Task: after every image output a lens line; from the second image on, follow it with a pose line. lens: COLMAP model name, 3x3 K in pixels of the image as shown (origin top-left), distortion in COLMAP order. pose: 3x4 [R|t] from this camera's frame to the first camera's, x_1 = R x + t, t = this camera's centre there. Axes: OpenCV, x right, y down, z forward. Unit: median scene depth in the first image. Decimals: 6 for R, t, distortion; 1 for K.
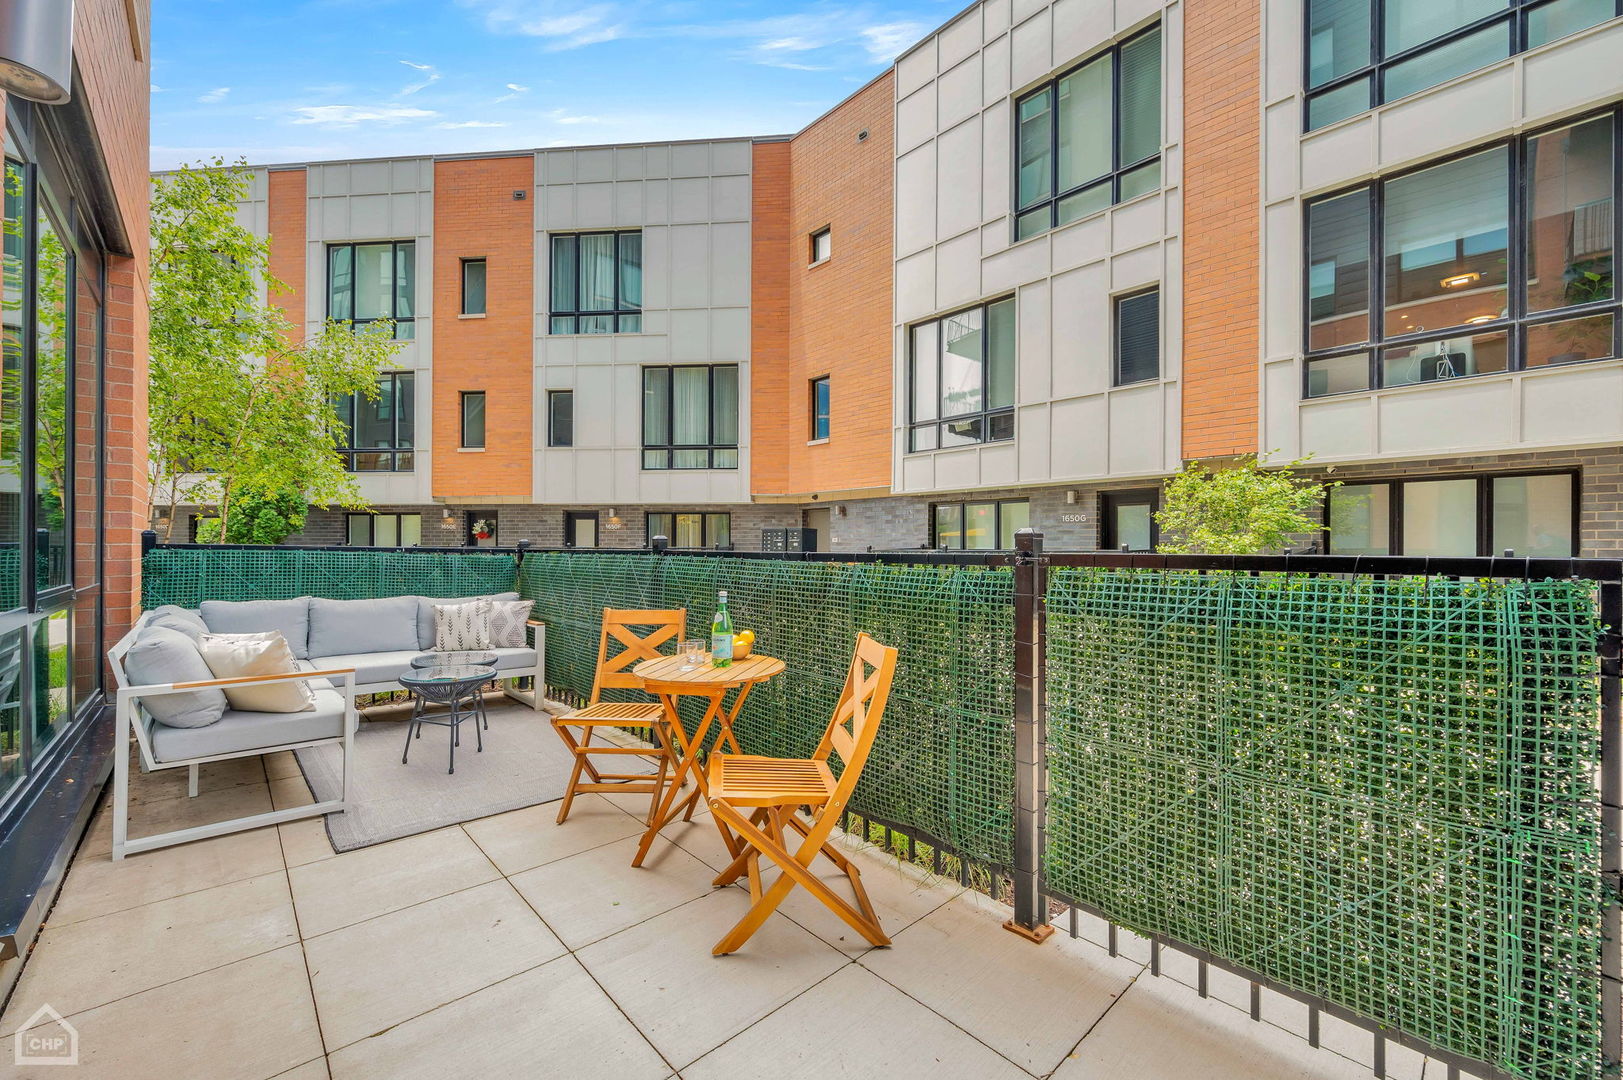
lens RADIAL K [[646.9, 0, 822.3], [0, 646.9, 542.7], [0, 0, 1]] dist [0.001618, -0.000555]
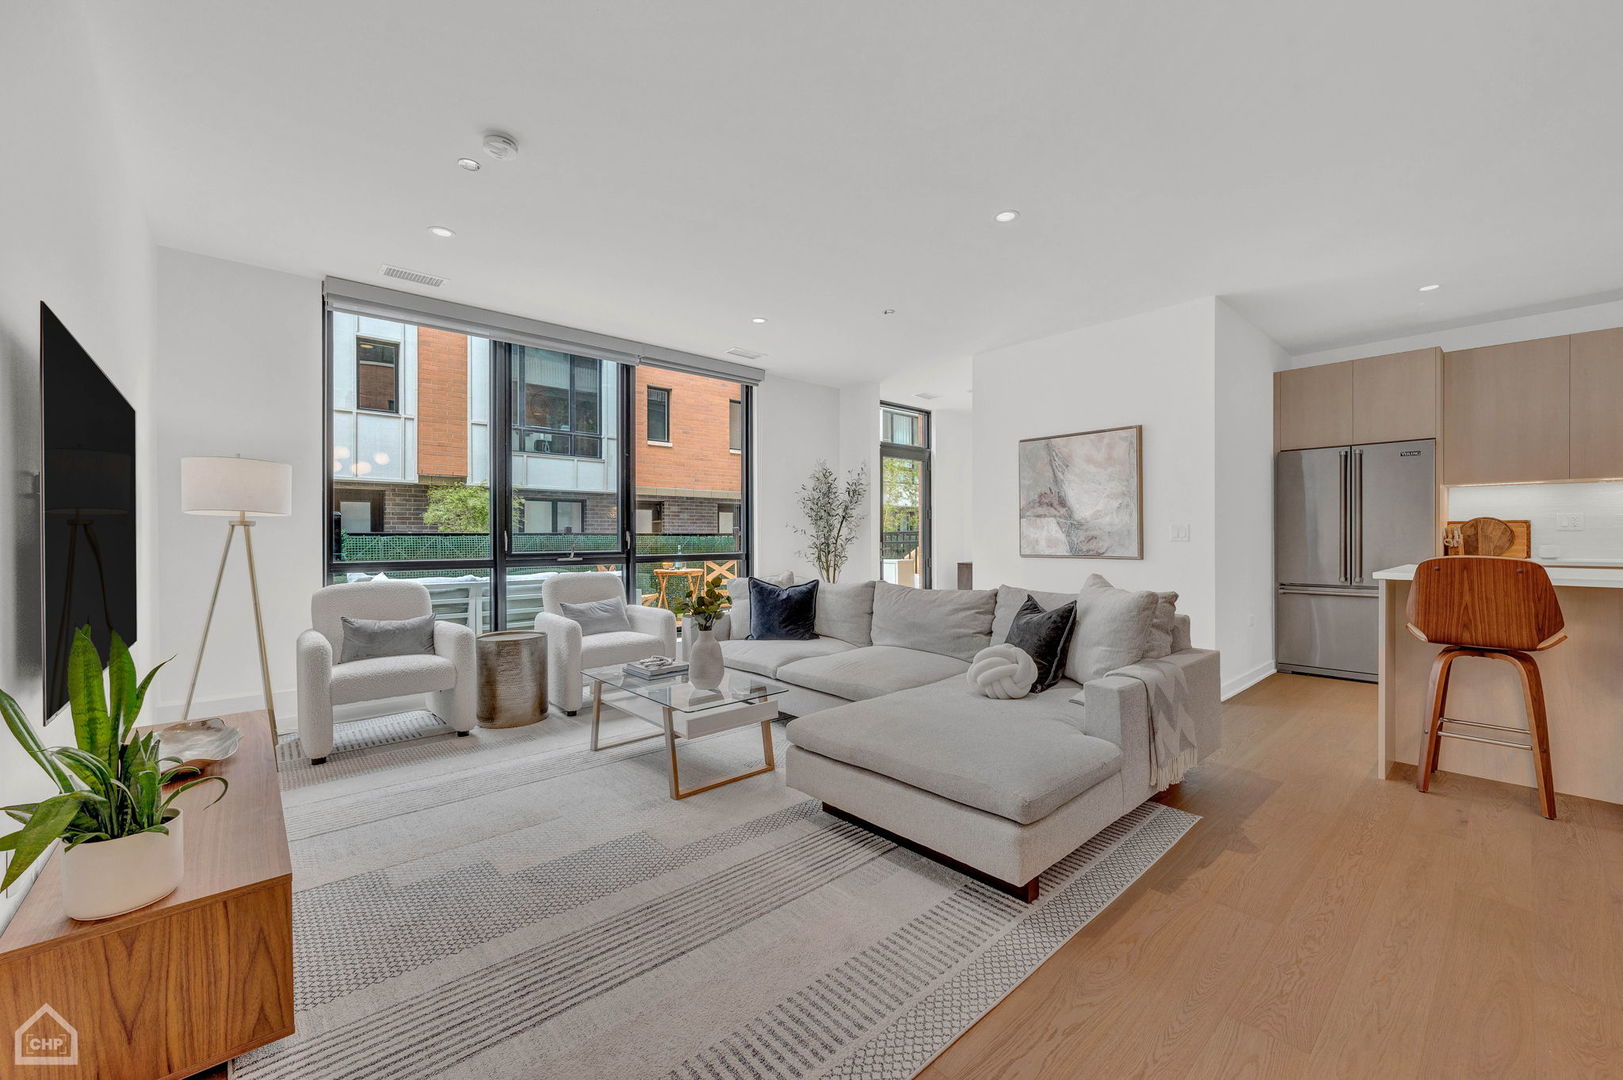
lens RADIAL K [[646.9, 0, 819.0], [0, 646.9, 539.6], [0, 0, 1]] dist [0.001618, -0.000555]
pose [[0.007725, -0.013304, 0.999882, -0.896177], [-0.008648, 0.999873, 0.013371, -0.008696], [-0.999933, -0.008750, 0.007609, 0.090816]]
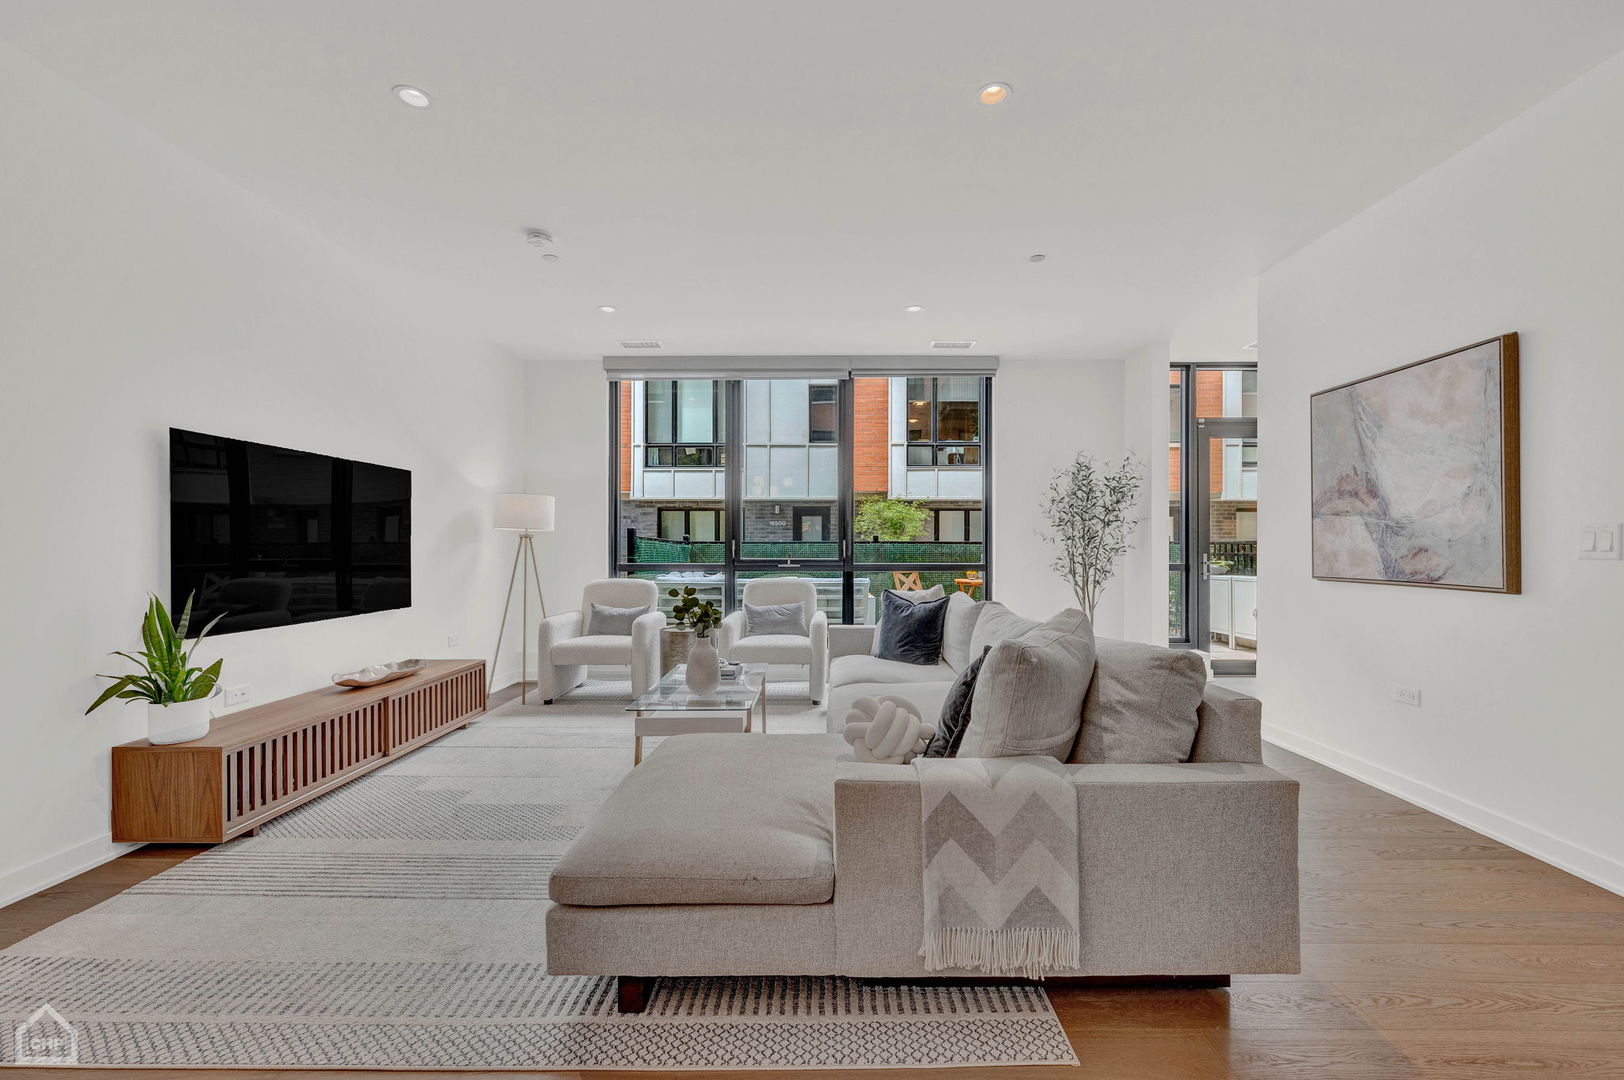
lens RADIAL K [[647.3, 0, 817.1], [0, 647.3, 546.2], [0, 0, 1]] dist [0.001618, -0.000555]
pose [[0.683934, -0.010281, 0.729471, -0.776083], [-0.002385, 0.999864, 0.016328, -0.011044], [-0.729540, -0.012907, 0.683816, -0.120980]]
